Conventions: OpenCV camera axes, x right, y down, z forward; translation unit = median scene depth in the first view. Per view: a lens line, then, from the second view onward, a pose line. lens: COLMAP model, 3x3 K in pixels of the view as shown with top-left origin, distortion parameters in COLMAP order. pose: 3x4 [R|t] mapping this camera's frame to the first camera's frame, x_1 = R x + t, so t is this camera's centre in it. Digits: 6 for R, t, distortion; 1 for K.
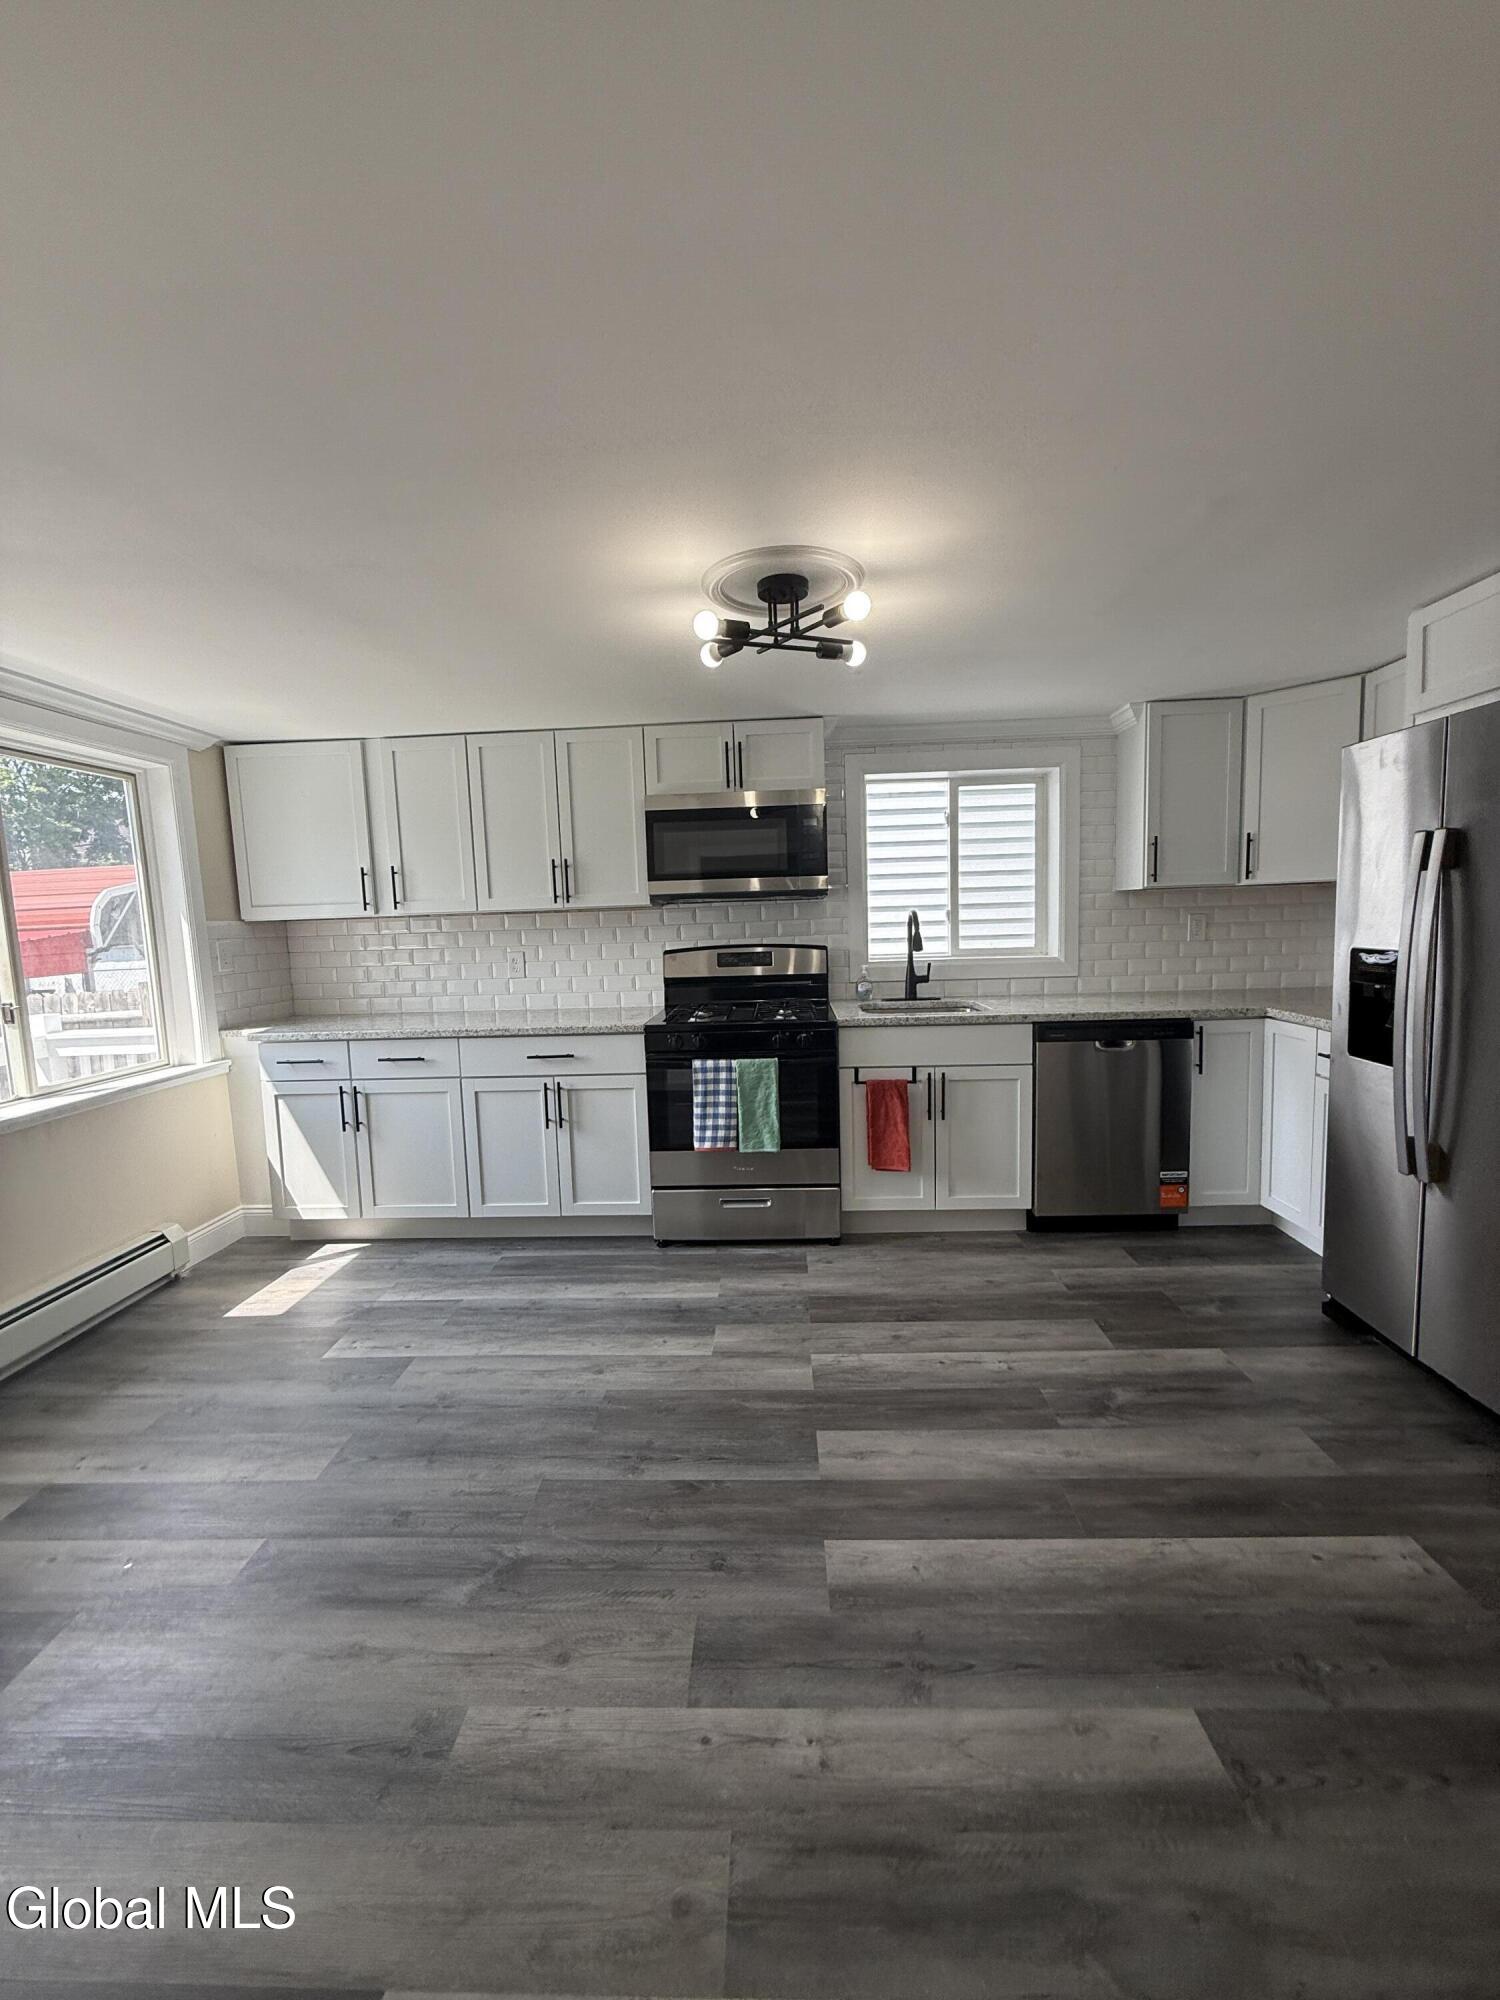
lens RADIAL K [[794.7, 0, 749.3], [0, 794.7, 991.6], [0, 0, 1]] dist [-0.002325, -0.000227]
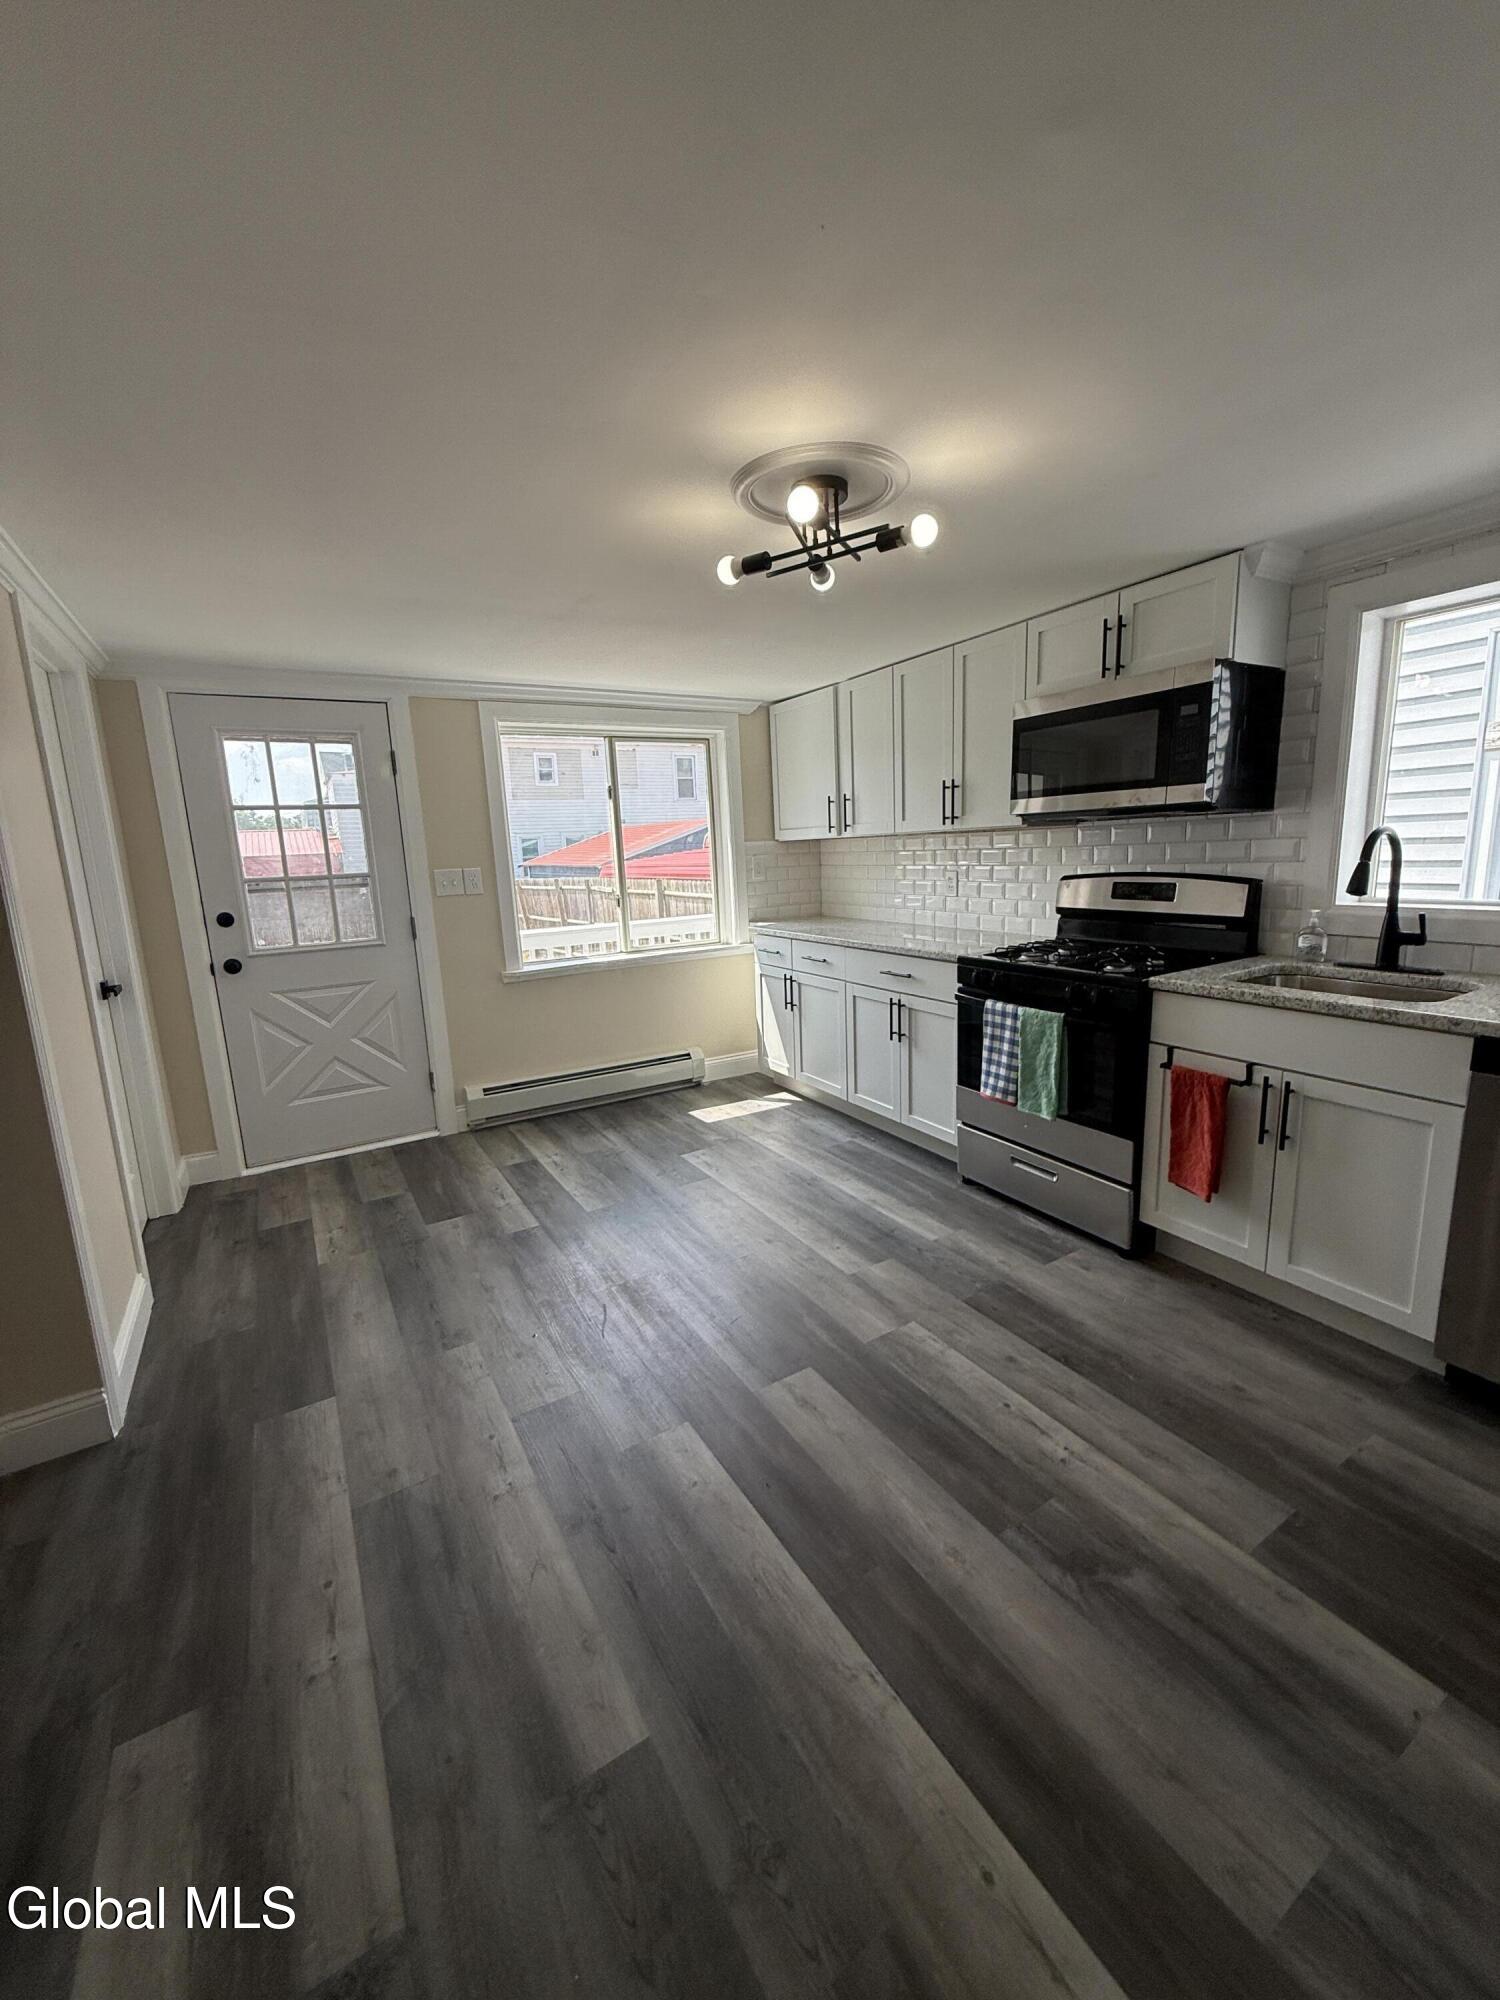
lens RADIAL K [[794.7, 0, 749.3], [0, 794.7, 991.6], [0, 0, 1]] dist [-0.002325, -0.000227]
pose [[0.544434, 0.160581, -0.823289, 0.539030], [-0.055529, 0.986251, 0.155646, -0.051285], [0.836964, -0.039022, 0.545865, 0.265426]]
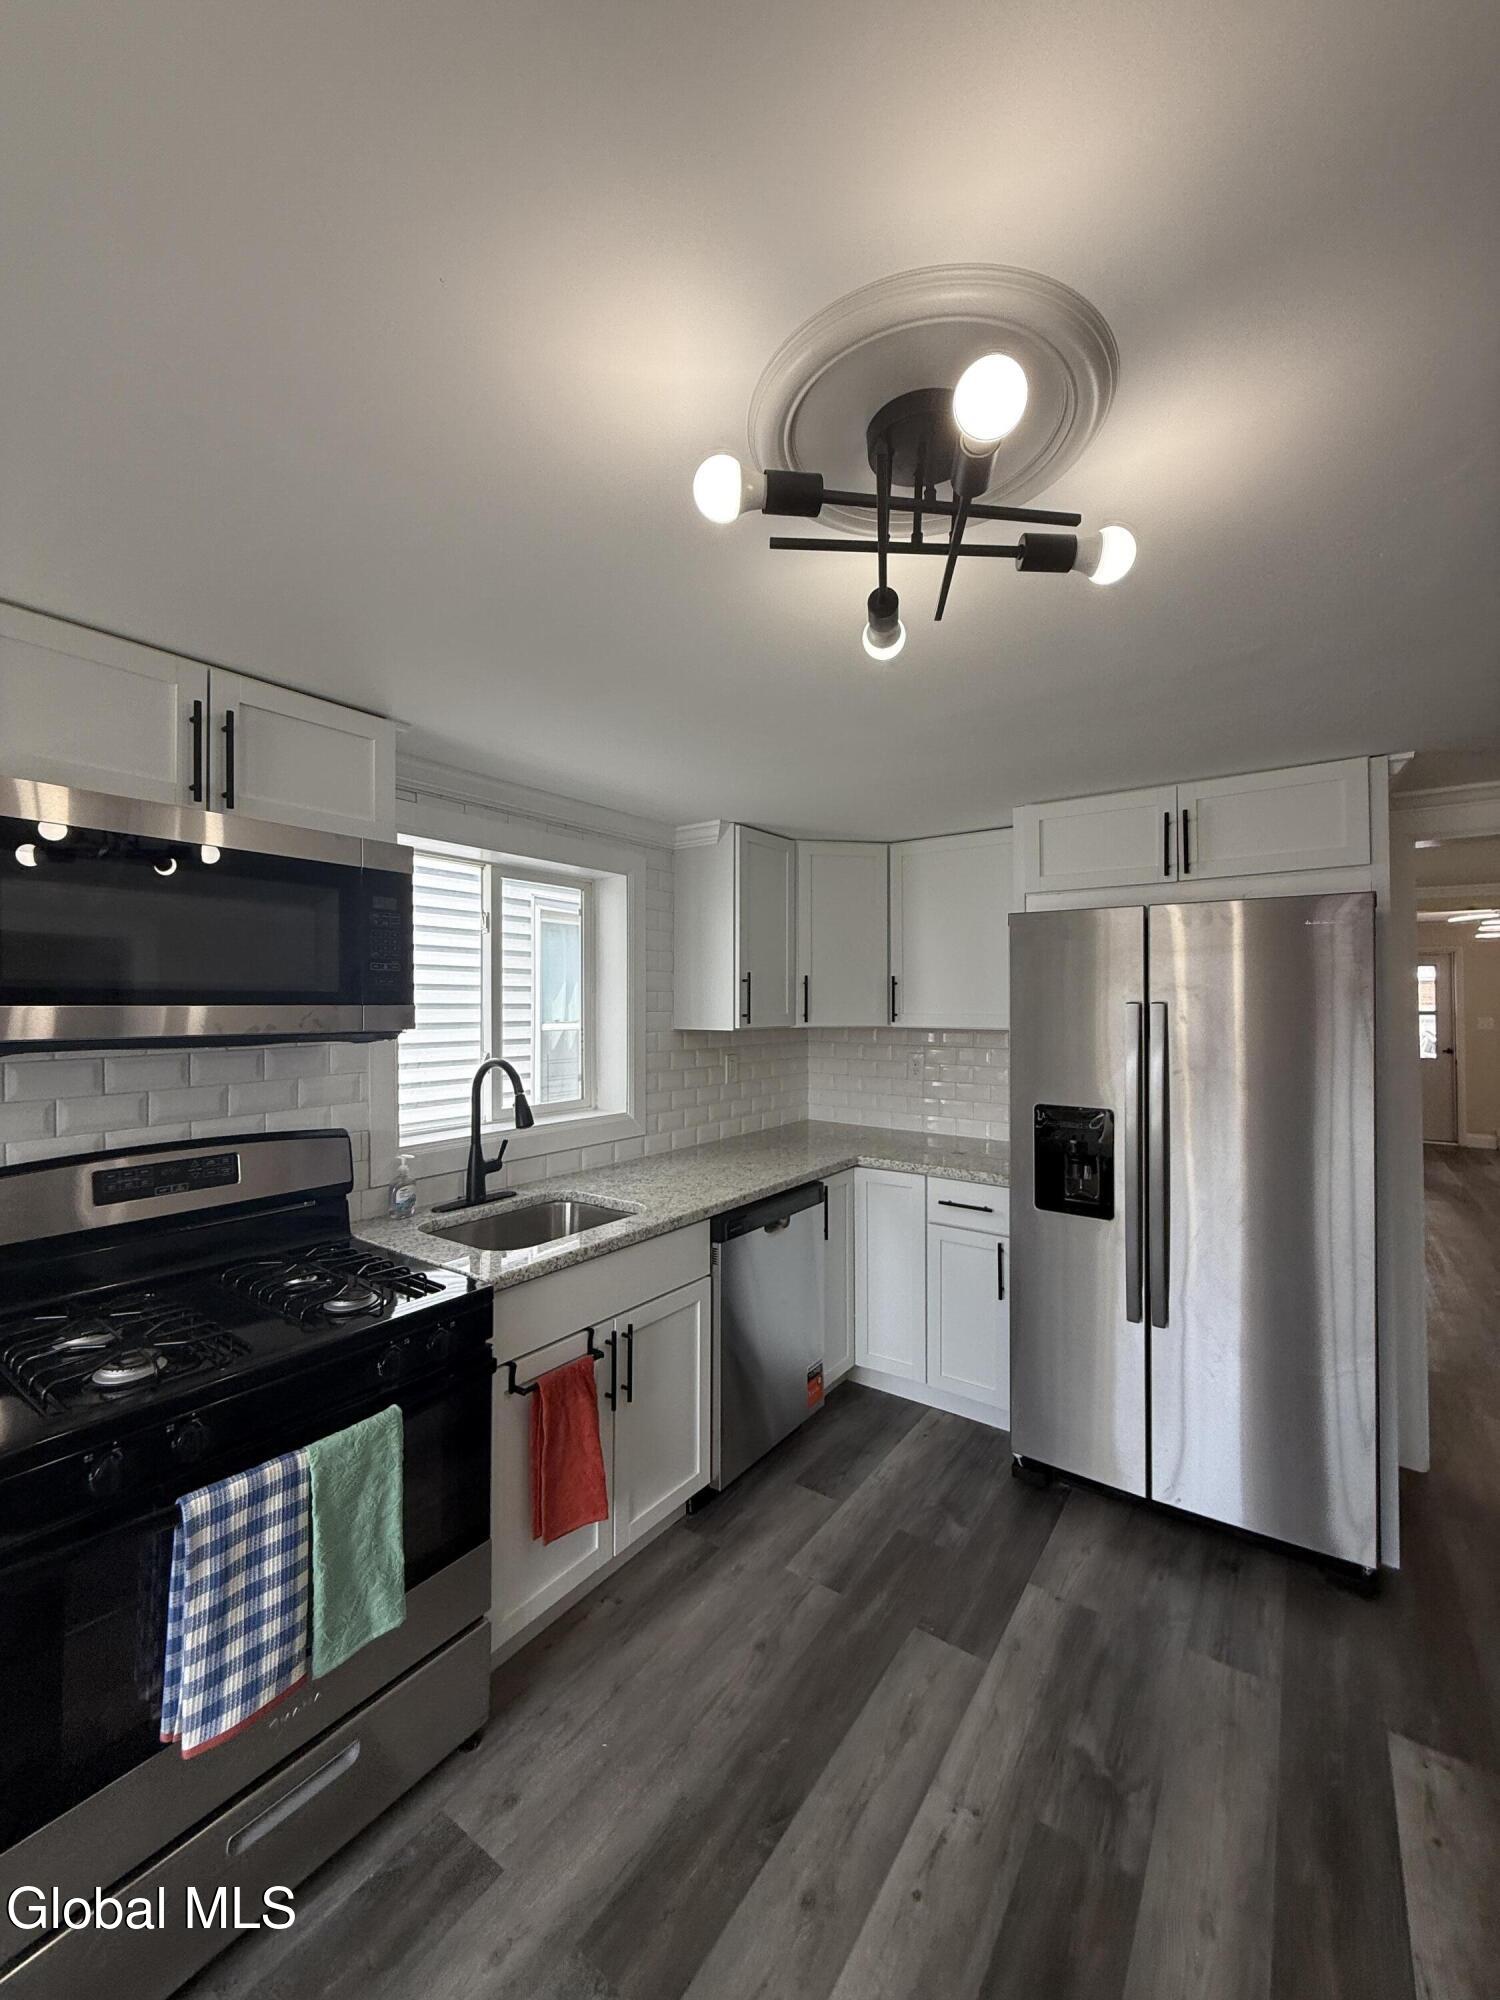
lens RADIAL K [[794.9, 0, 751.9], [0, 794.9, 992.0], [0, 0, 1]] dist [-0.000574, -0.000223]
pose [[0.543339, 0.043596, 0.838381, -0.247592], [0.064178, 0.993571, -0.093259, -0.096681], [-0.837057, 0.104476, 0.537048, 0.557210]]
